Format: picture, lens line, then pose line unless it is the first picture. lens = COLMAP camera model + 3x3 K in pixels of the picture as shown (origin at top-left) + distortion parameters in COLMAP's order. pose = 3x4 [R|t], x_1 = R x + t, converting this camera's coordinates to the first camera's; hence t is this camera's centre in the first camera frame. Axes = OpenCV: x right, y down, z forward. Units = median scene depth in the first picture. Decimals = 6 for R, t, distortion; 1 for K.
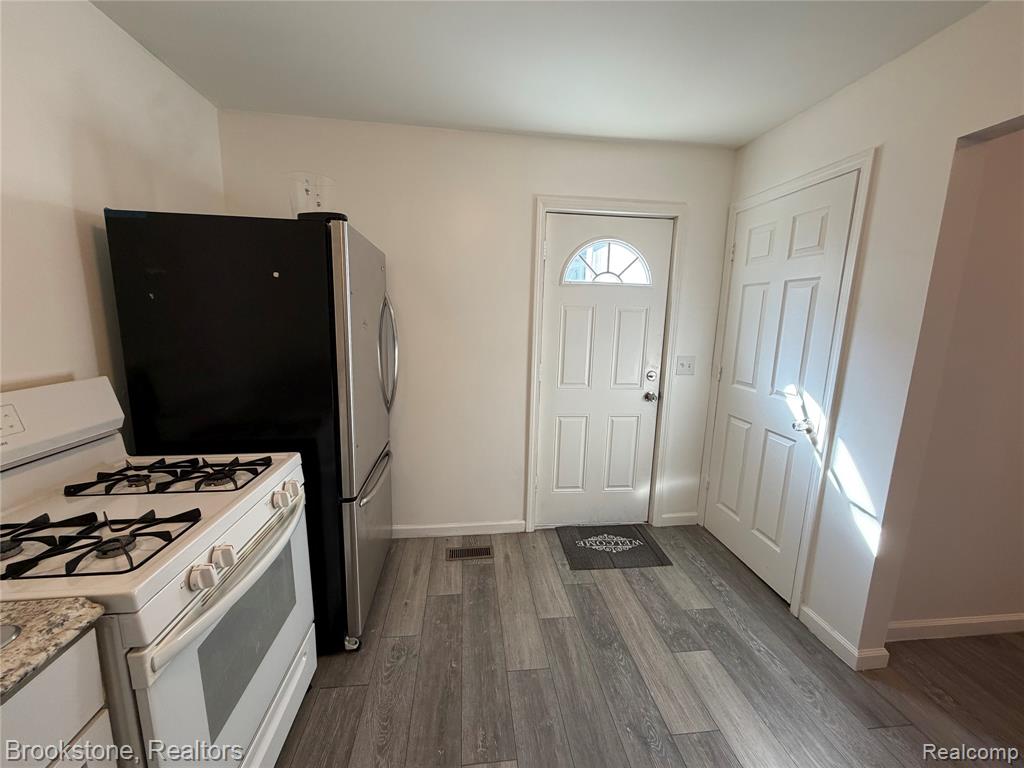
lens RADIAL K [[407.1, 0, 510.2], [0, 407.1, 384.4], [0, 0, 1]] dist [-0.001544, 0.000147]
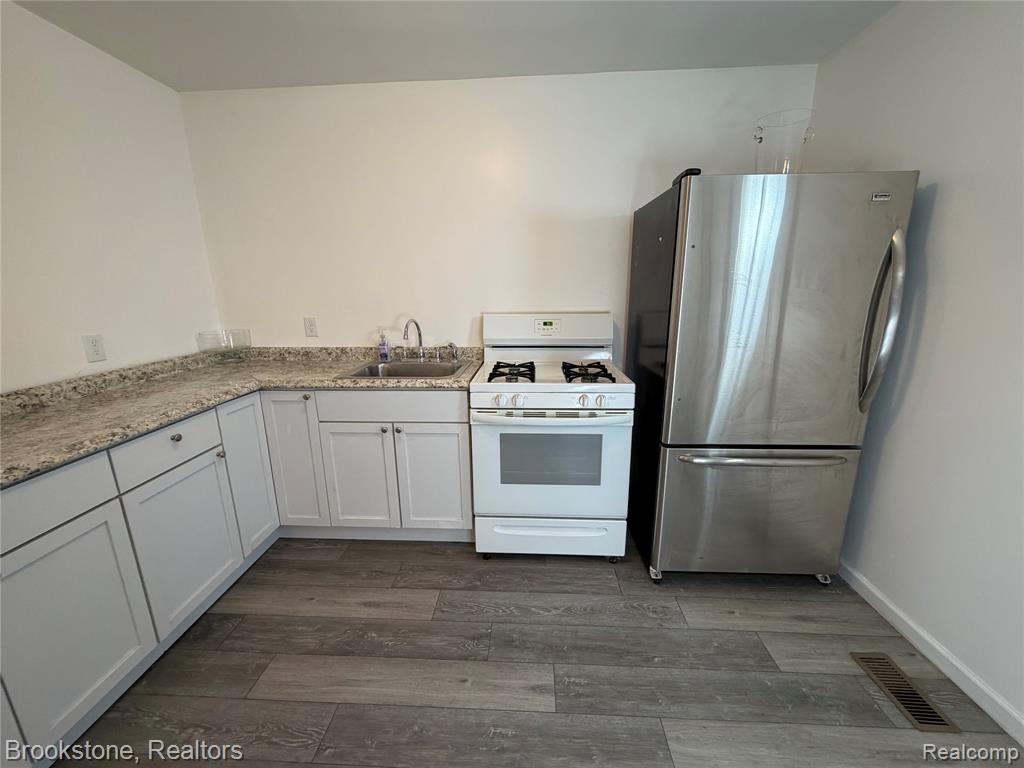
lens RADIAL K [[407.1, 0, 510.2], [0, 407.1, 384.4], [0, 0, 1]] dist [-0.001544, 0.000147]
pose [[-0.165547, 0.212184, -0.963105, 0.647828], [-0.156993, 0.958457, 0.238145, -0.060567], [0.973626, 0.190625, -0.125359, 0.668923]]
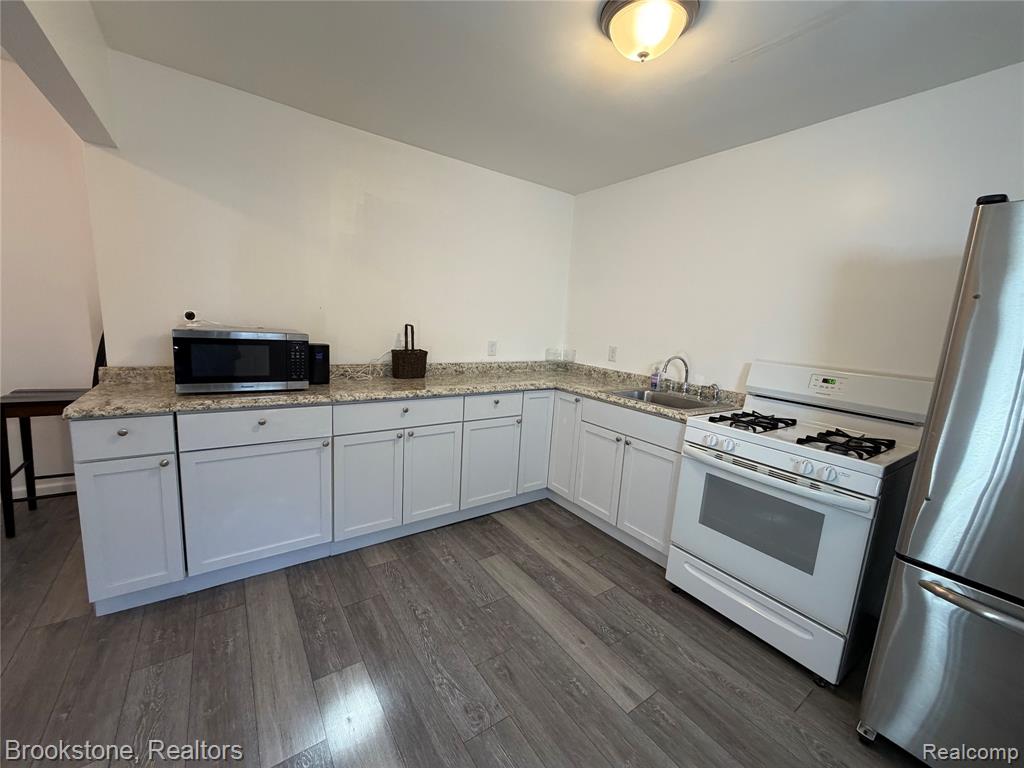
lens RADIAL K [[407.1, 0, 510.2], [0, 407.1, 384.4], [0, 0, 1]] dist [-0.001544, 0.000147]
pose [[-0.874765, 0.004591, -0.484525, 0.634862], [-0.157176, 0.943197, 0.292703, -0.140899], [0.458346, 0.332202, -0.824355, 1.135564]]
